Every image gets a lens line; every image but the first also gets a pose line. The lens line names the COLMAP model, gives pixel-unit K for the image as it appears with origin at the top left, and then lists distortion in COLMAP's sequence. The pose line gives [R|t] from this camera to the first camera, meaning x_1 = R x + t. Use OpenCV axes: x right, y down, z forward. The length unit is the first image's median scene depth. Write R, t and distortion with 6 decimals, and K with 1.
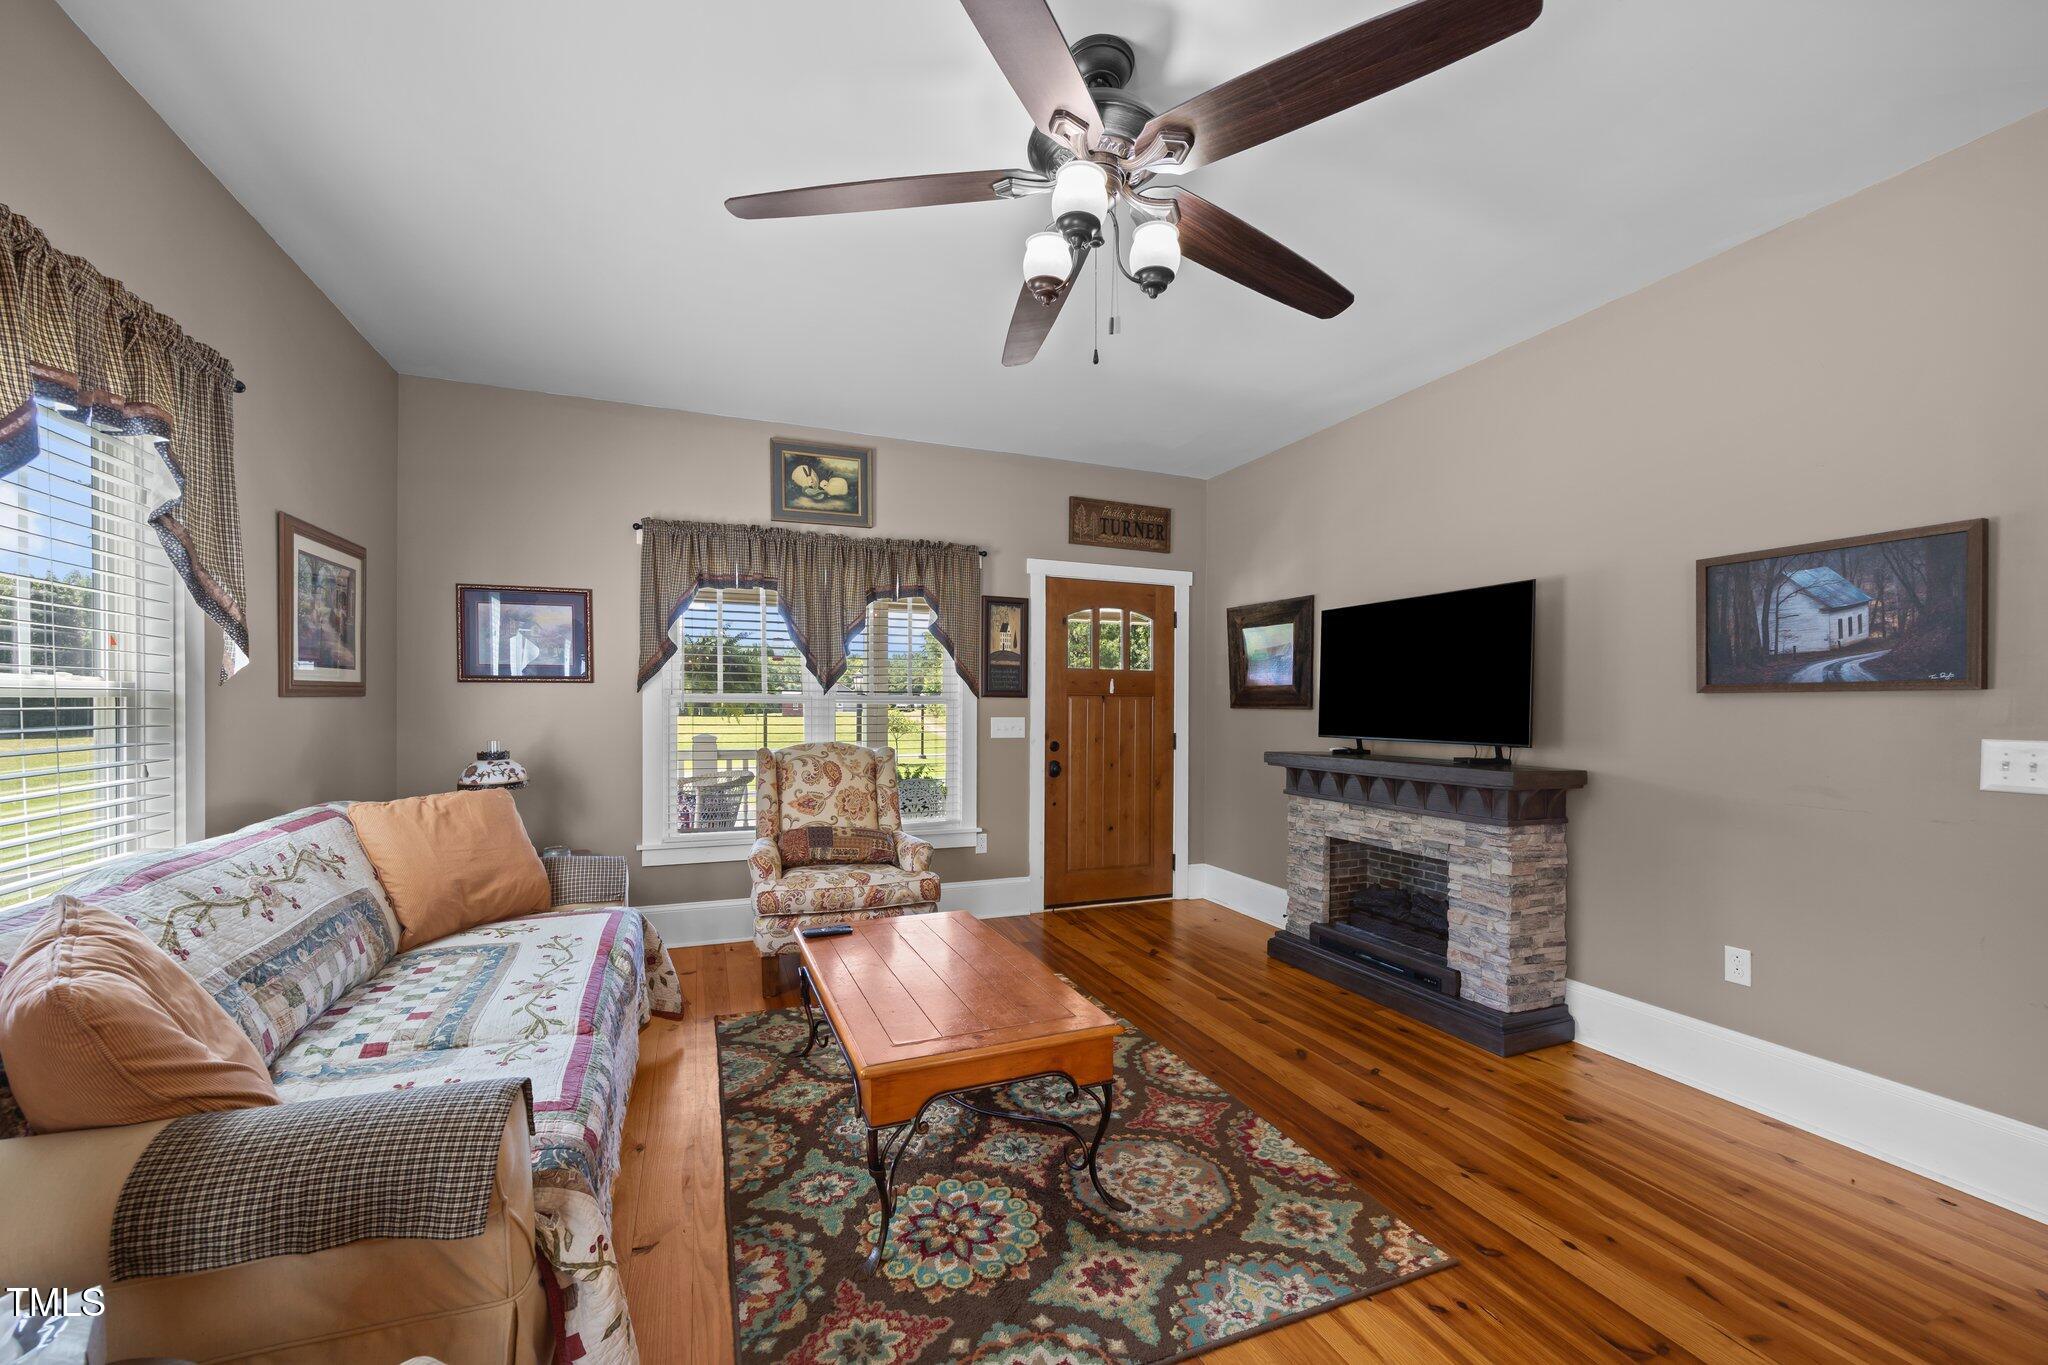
lens RADIAL K [[807.8, 0, 1029.0], [0, 807.8, 716.6], [0, 0, 1]] dist [-0.002184, -0.000101]
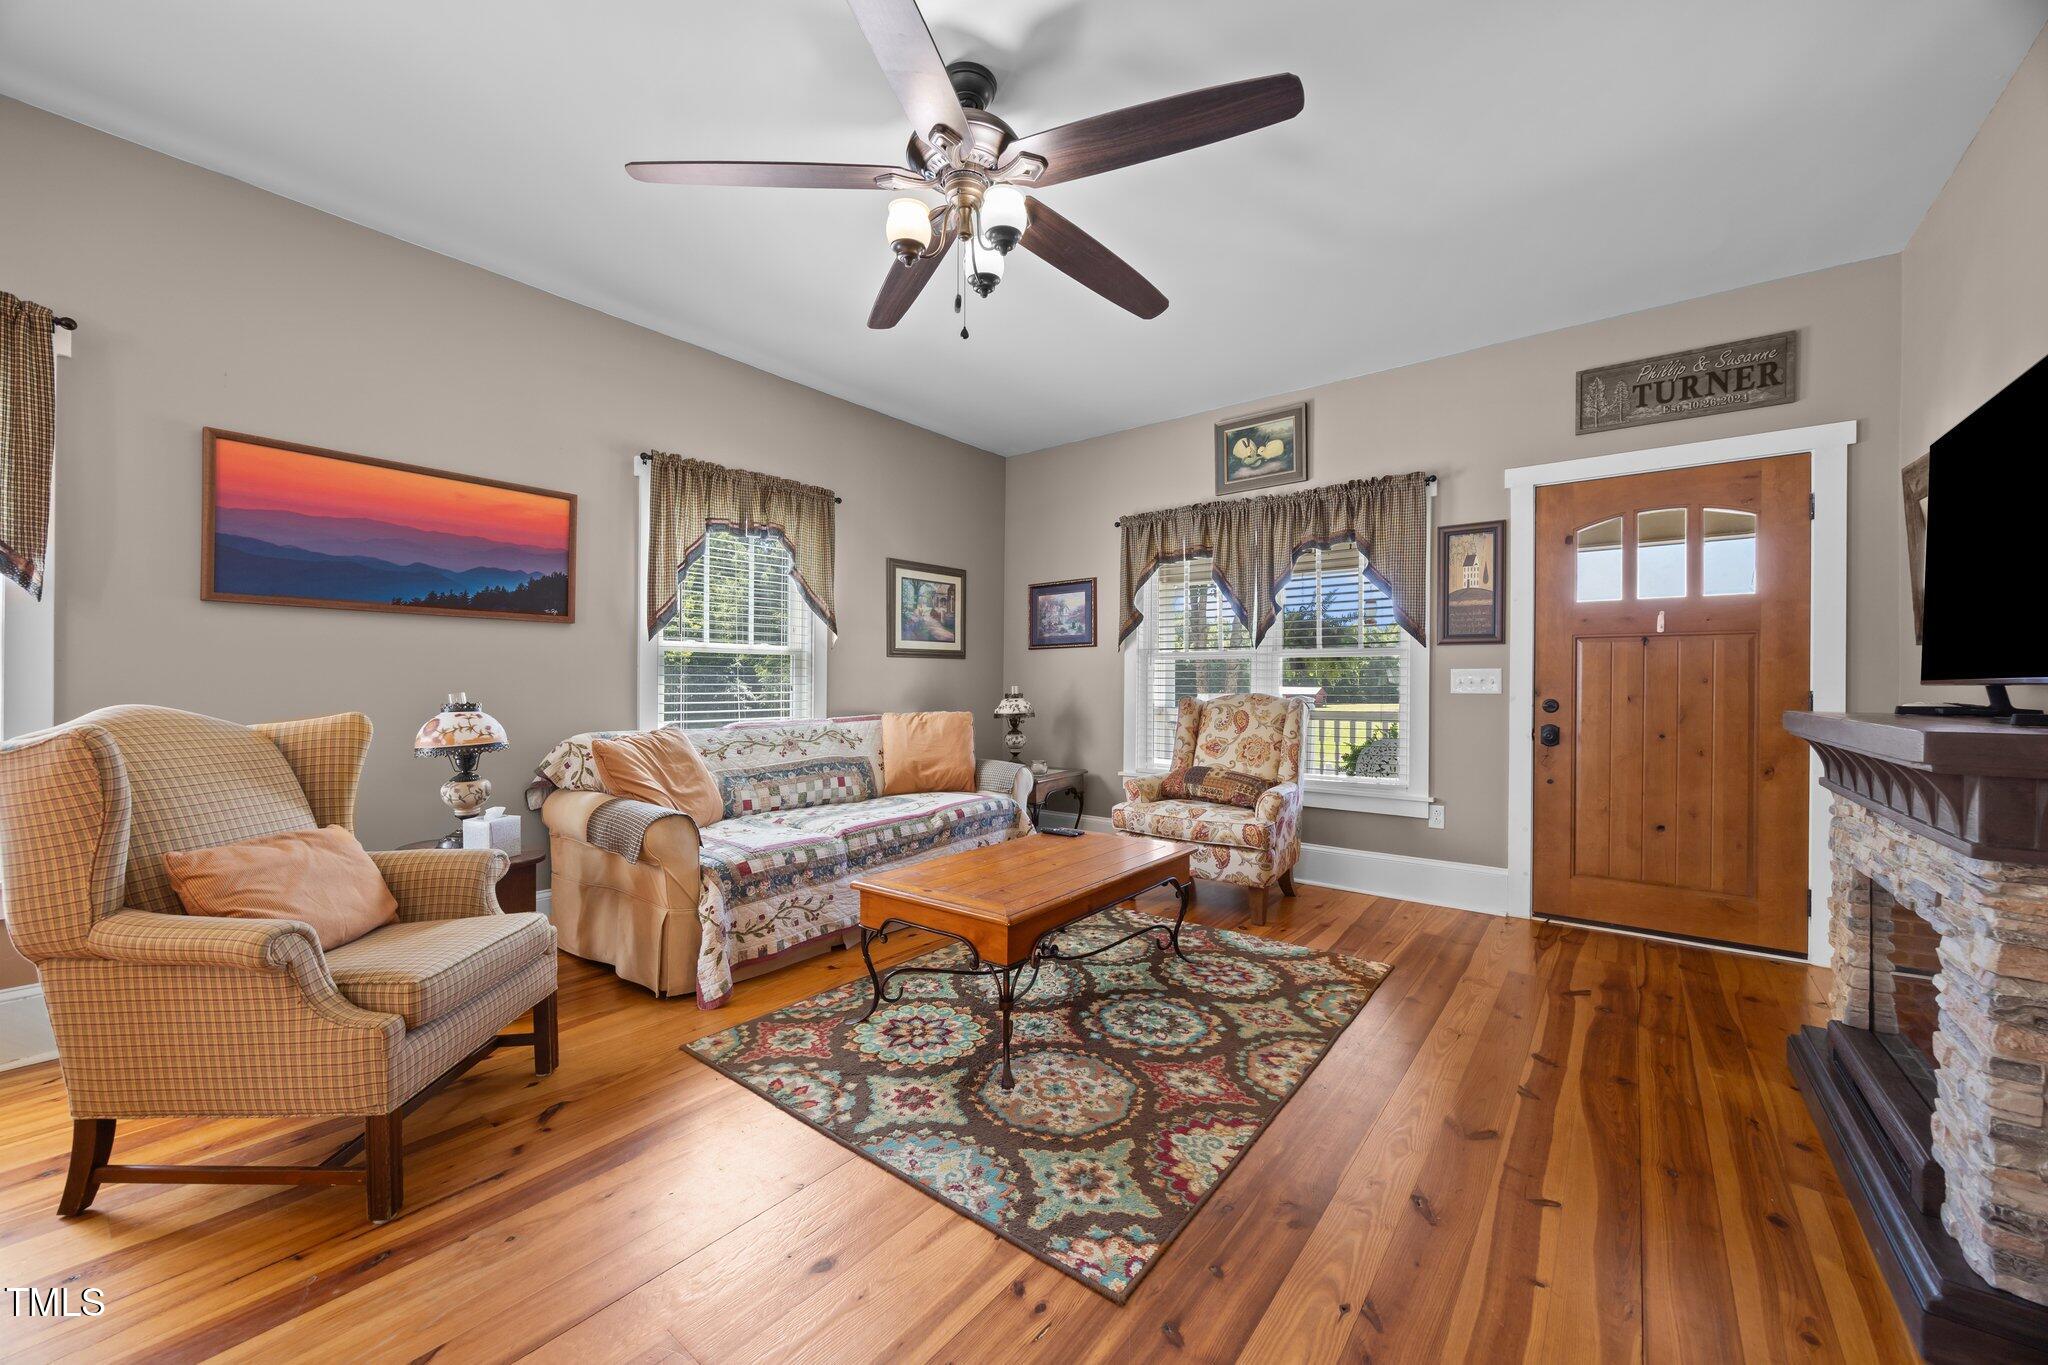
lens RADIAL K [[784.2, 0, 1015.0], [0, 784.2, 686.2], [0, 0, 1]] dist [-0.000939, 0.000135]
pose [[0.488103, -0.003412, -0.872779, 0.508129], [-0.011443, 0.999881, -0.010308, 0.037039], [0.872711, 0.015018, 0.488006, 0.232646]]
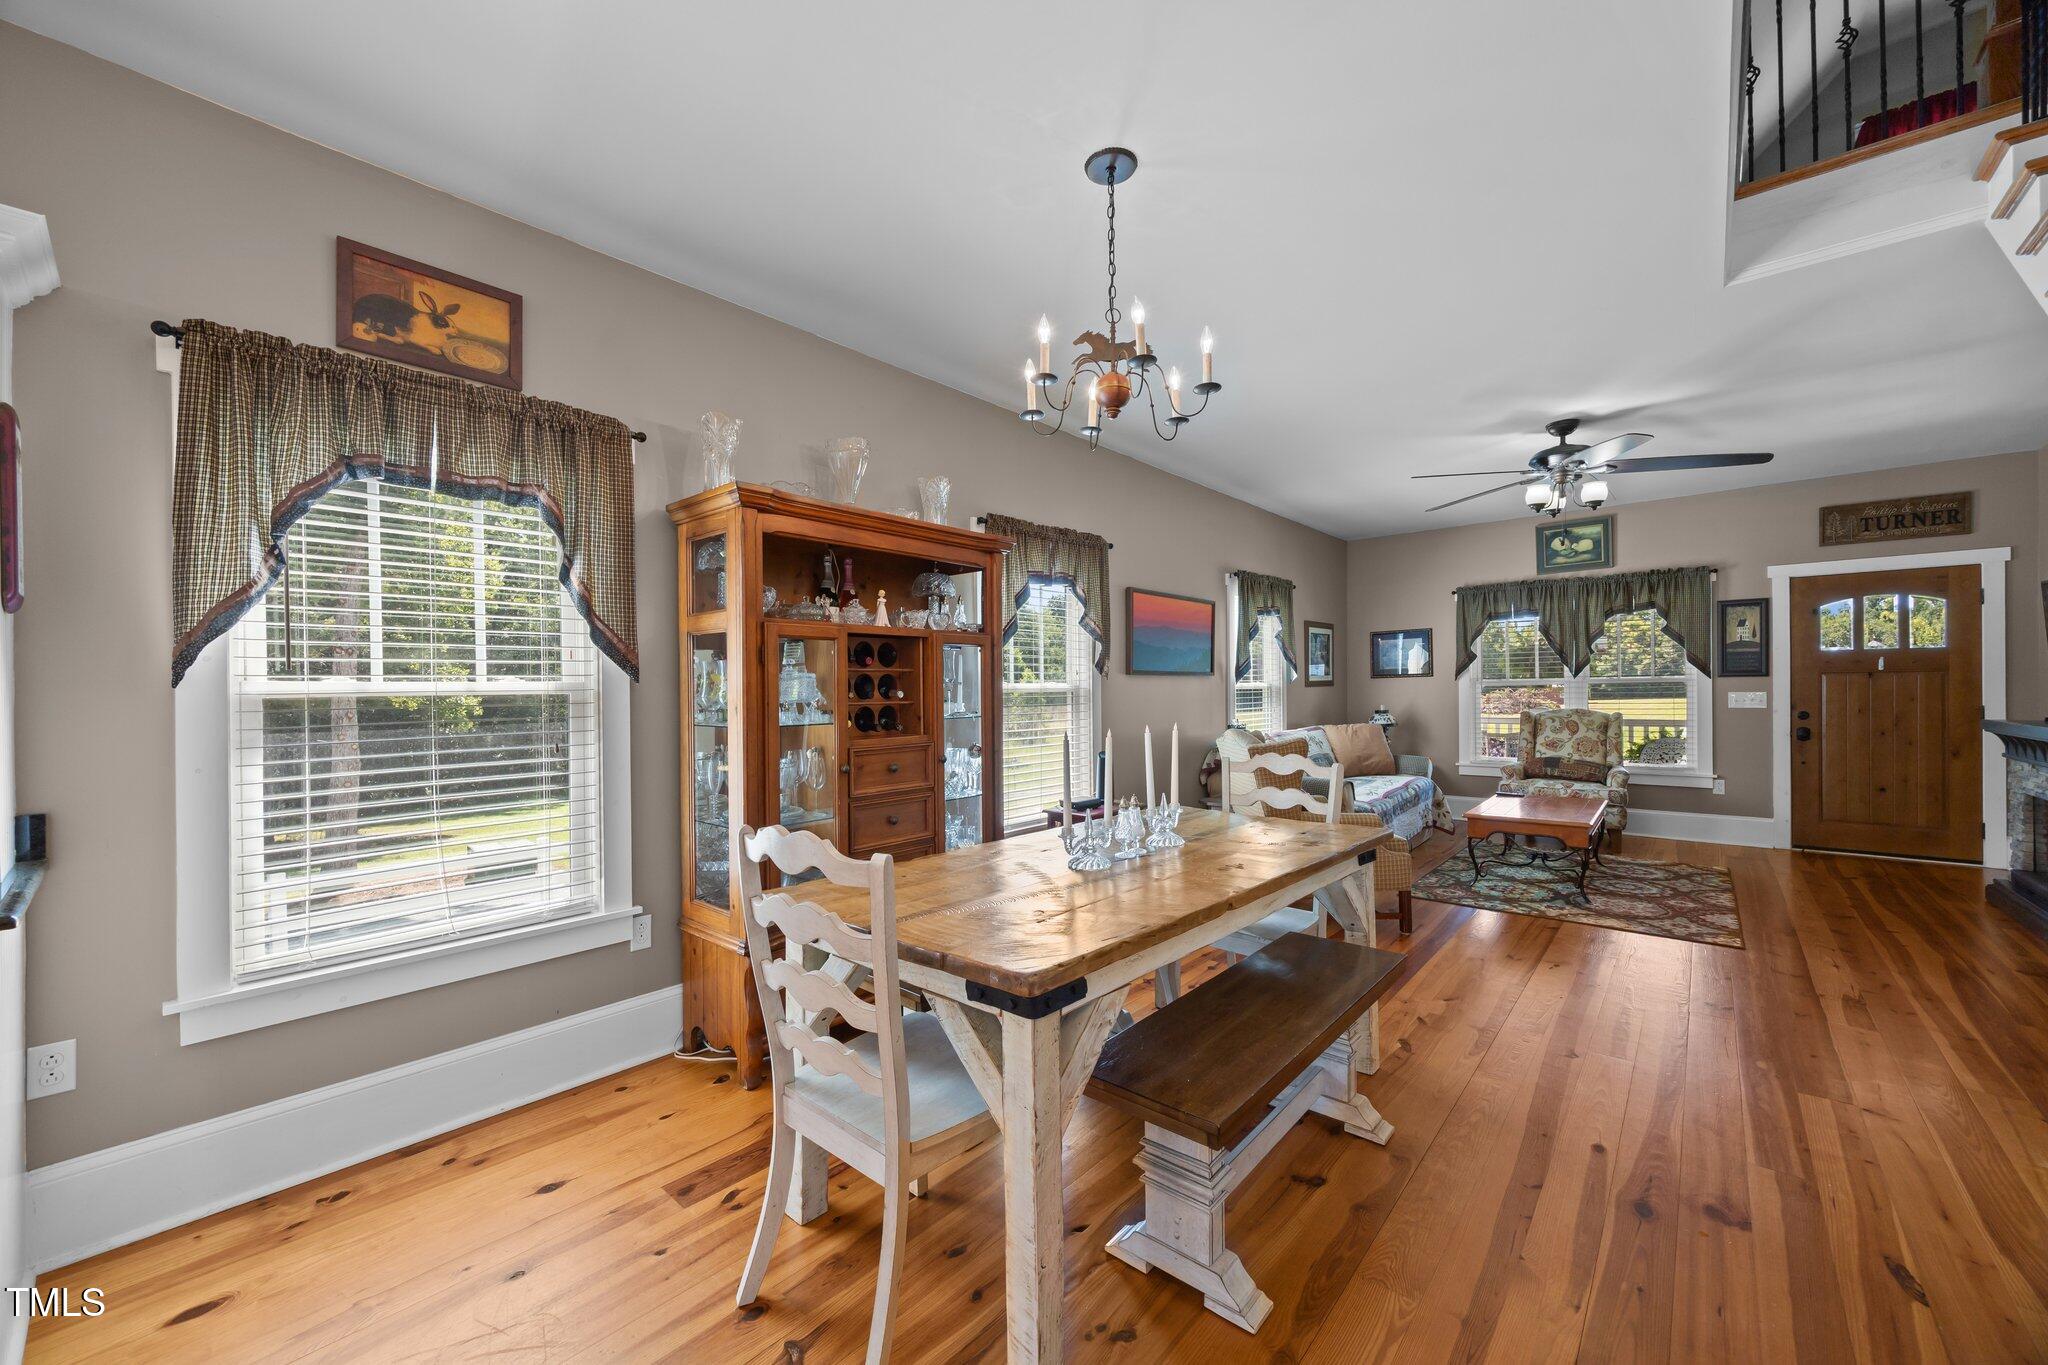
lens RADIAL K [[794.9, 0, 1005.8], [0, 794.9, 694.9], [0, 0, 1]] dist [-0.000075, -0.000301]
pose [[0.439239, -0.008513, -0.898330, 0.684160], [0.002825, 0.999963, -0.008094, 0.014134], [0.898366, 0.001017, 0.439246, -0.716361]]
